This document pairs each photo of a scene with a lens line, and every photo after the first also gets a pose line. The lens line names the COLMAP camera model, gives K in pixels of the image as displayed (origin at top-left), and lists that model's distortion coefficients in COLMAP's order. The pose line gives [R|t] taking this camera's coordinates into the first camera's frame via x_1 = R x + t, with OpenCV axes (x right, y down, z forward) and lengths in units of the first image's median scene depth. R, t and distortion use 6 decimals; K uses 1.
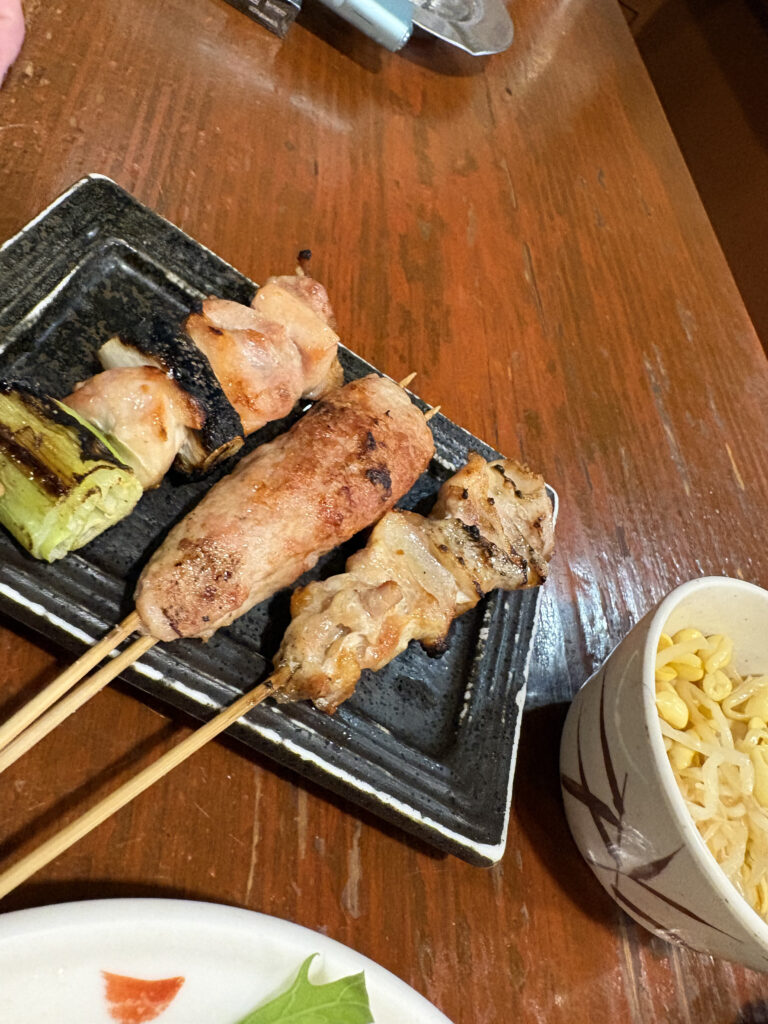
lens RADIAL K [[775.9, 0, 384.0], [0, 775.9, 512.0], [0, 0, 1]] dist [0.006715, -0.002001]
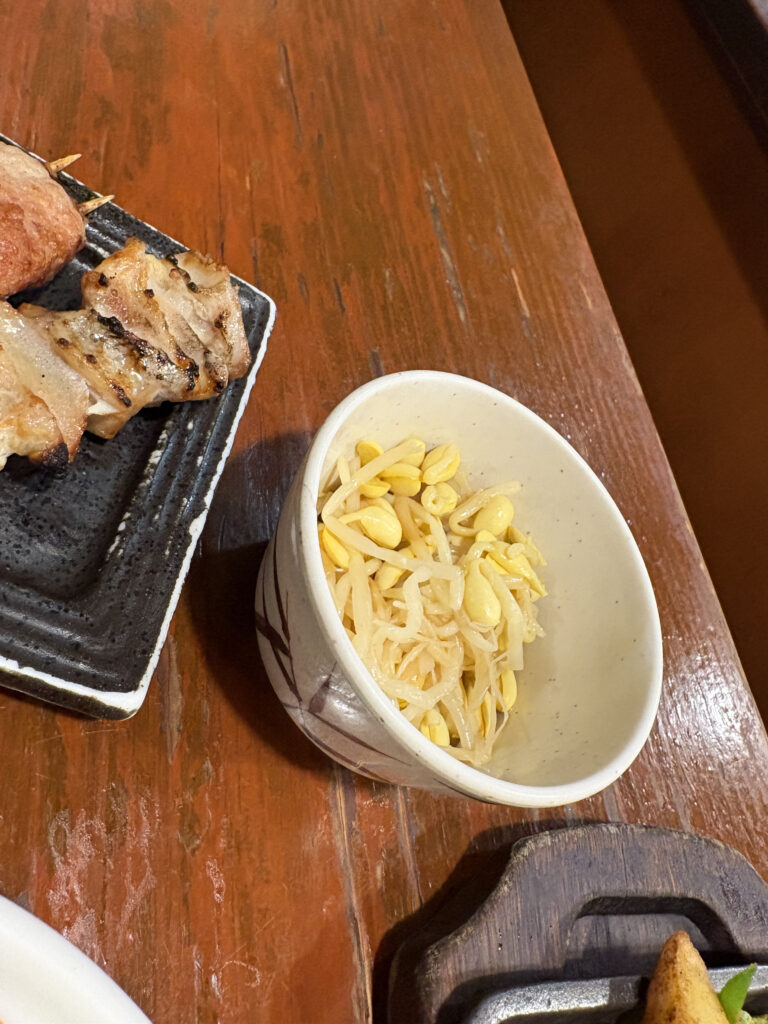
lens RADIAL K [[767.0, 0, 384.0], [0, 767.0, 512.0], [0, 0, 1]] dist [0.003958, -0.003031]
pose [[0.988611, -0.080941, 0.126876, 0.263634], [0.065162, 0.990149, 0.123935, 0.130607], [-0.135657, -0.114256, 0.984146, 0.157298]]
